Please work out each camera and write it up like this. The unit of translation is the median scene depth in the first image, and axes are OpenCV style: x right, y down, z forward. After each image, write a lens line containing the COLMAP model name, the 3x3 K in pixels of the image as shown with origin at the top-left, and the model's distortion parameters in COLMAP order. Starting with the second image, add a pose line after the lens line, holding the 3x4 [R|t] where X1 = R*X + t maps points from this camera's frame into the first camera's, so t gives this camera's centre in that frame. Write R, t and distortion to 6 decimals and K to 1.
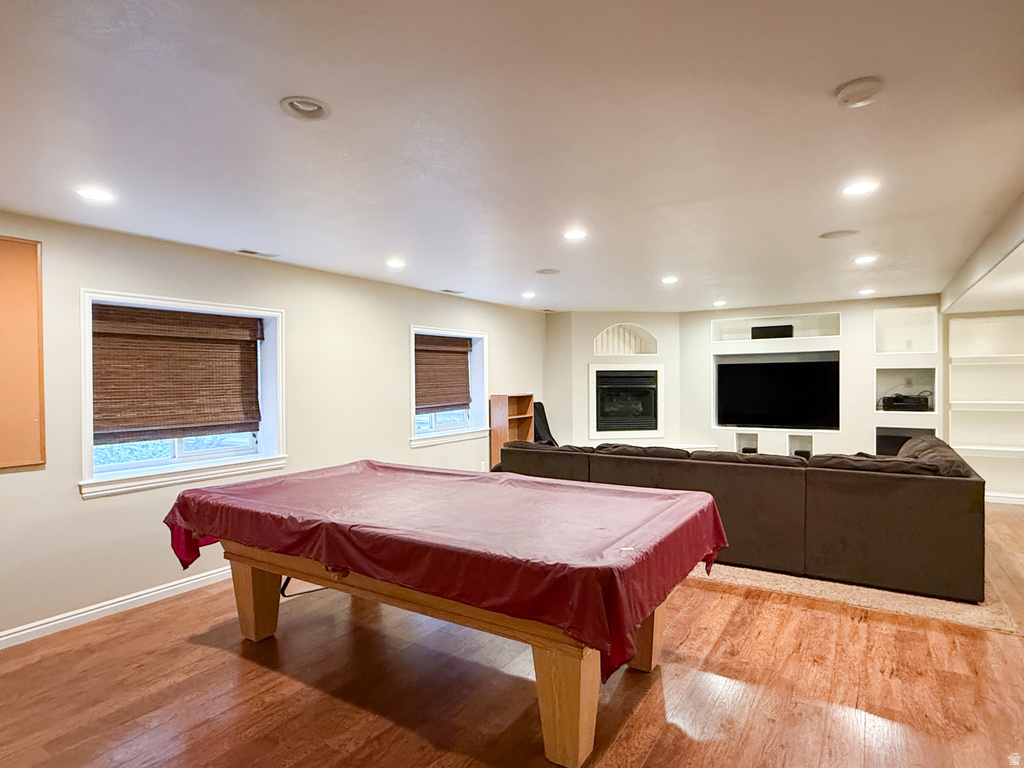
lens RADIAL K [[572.7, 0, 512.0], [0, 572.7, 384.0], [0, 0, 1]] dist [0.002155, 0.000145]
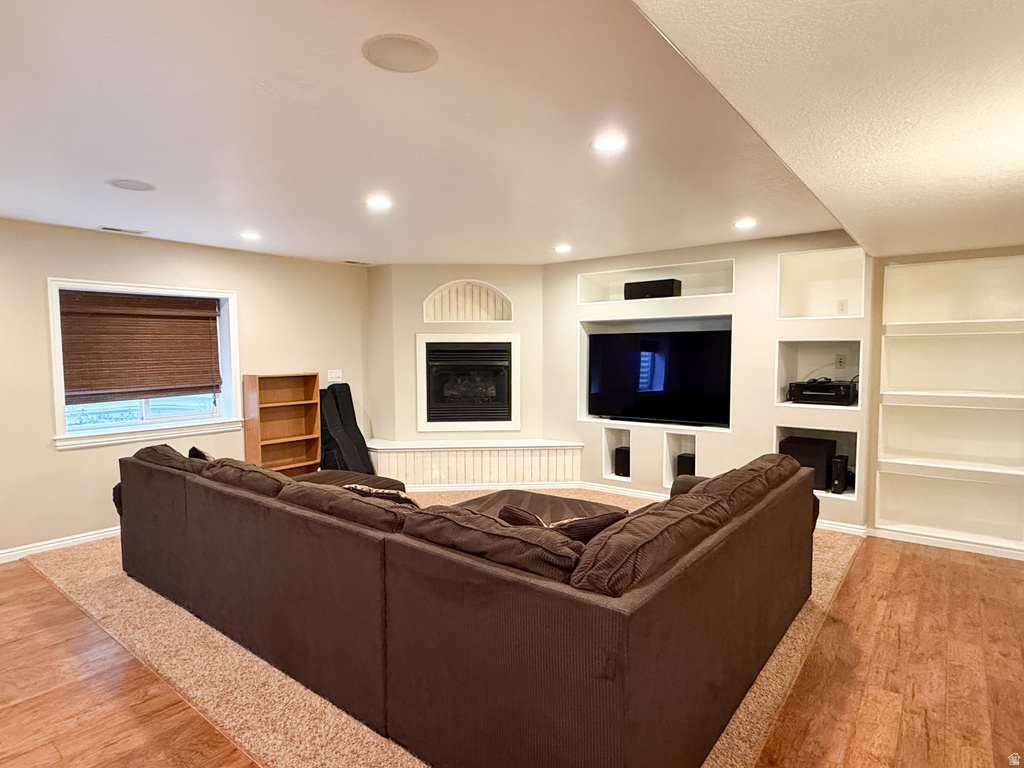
lens RADIAL K [[572.7, 0, 512.0], [0, 572.7, 384.0], [0, 0, 1]] dist [0.002155, 0.000145]
pose [[0.995586, 0.010496, -0.093267, 0.370464], [-0.005655, 0.998630, 0.052013, -0.009438], [0.093685, -0.051256, 0.994282, 0.278466]]
